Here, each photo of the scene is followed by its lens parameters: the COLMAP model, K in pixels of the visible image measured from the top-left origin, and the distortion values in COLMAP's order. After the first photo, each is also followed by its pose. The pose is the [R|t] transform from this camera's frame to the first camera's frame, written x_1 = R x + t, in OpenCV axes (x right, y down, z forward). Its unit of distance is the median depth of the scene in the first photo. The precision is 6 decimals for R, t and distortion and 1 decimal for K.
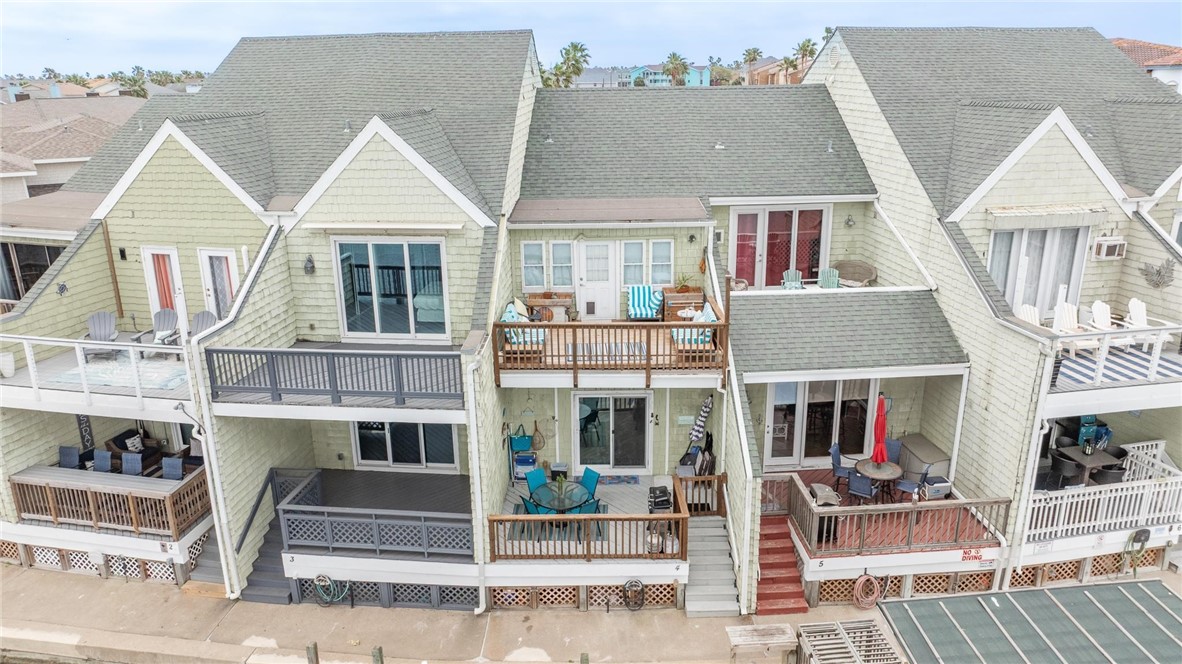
lens RADIAL K [[819.1, 0, 591.0], [0, 819.1, 332.0], [0, 0, 1]] dist [-0.003948, -0.000197]
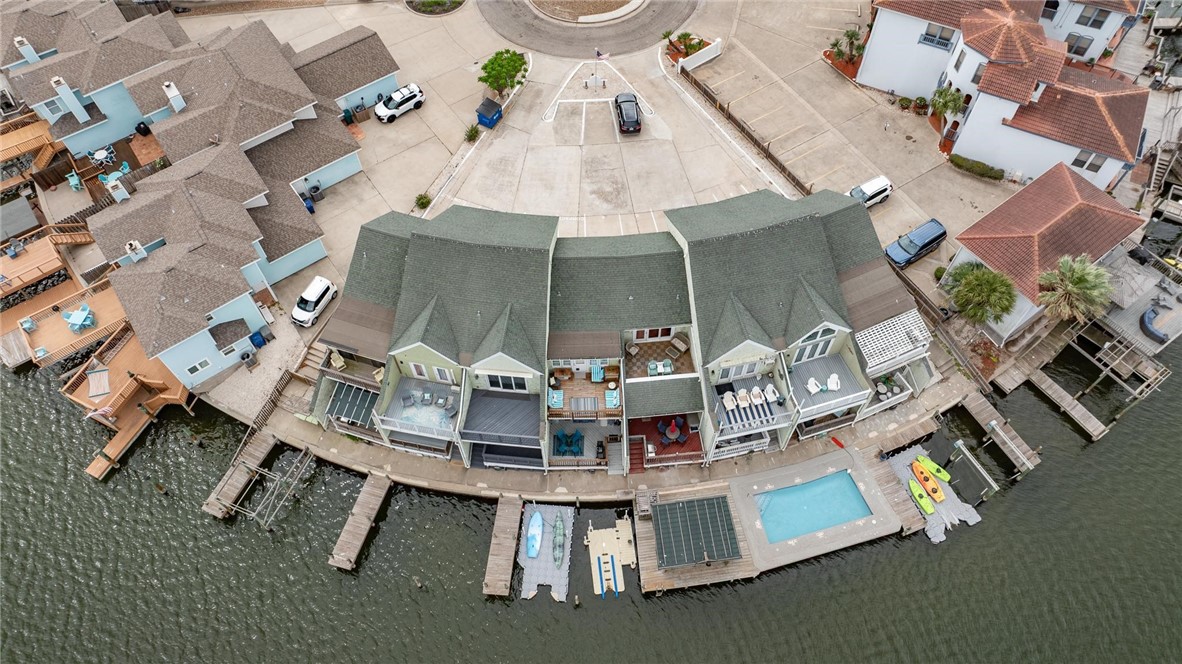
lens RADIAL K [[819.1, 0, 591.0], [0, 819.1, 332.0], [0, 0, 1]] dist [-0.003948, -0.000197]
pose [[0.999930, -0.010120, 0.006105, 0.031267], [0.003741, 0.761011, 0.648728, -2.094029], [-0.011211, -0.648660, 0.760996, -1.072708]]
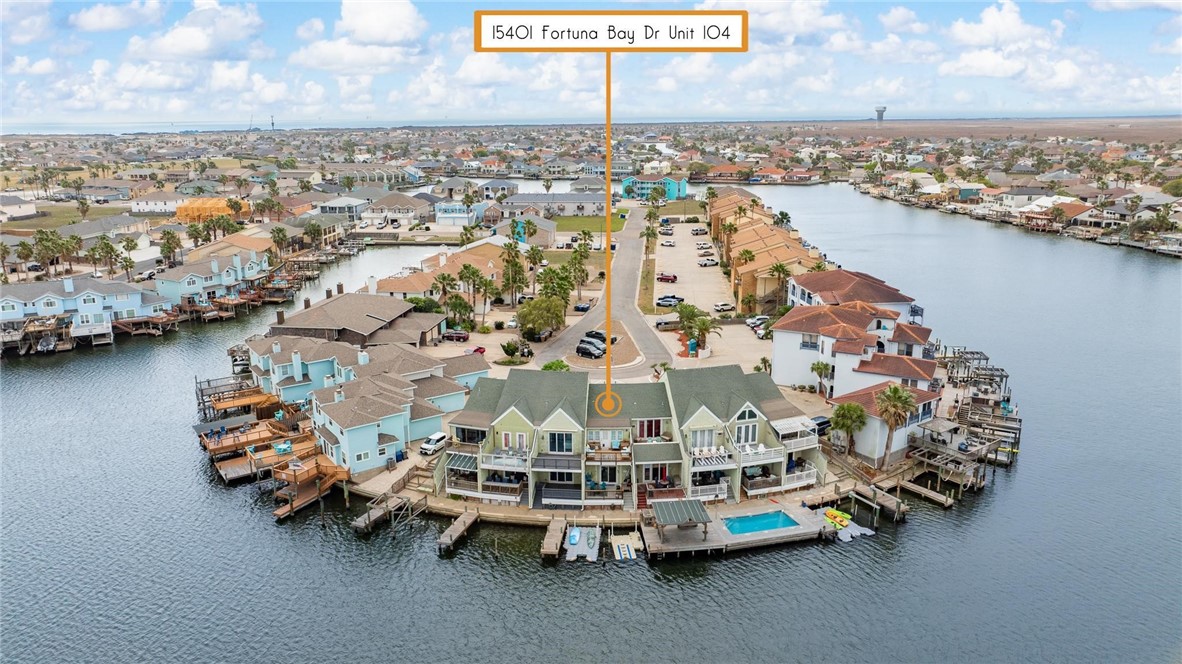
lens RADIAL K [[819.1, 0, 591.0], [0, 819.1, 332.0], [0, 0, 1]] dist [-0.003948, -0.000197]
pose [[0.999949, 0.006382, 0.007784, -0.118144], [-0.005990, 0.998764, -0.049335, -0.466265], [-0.008089, 0.049286, 0.998752, -3.776175]]
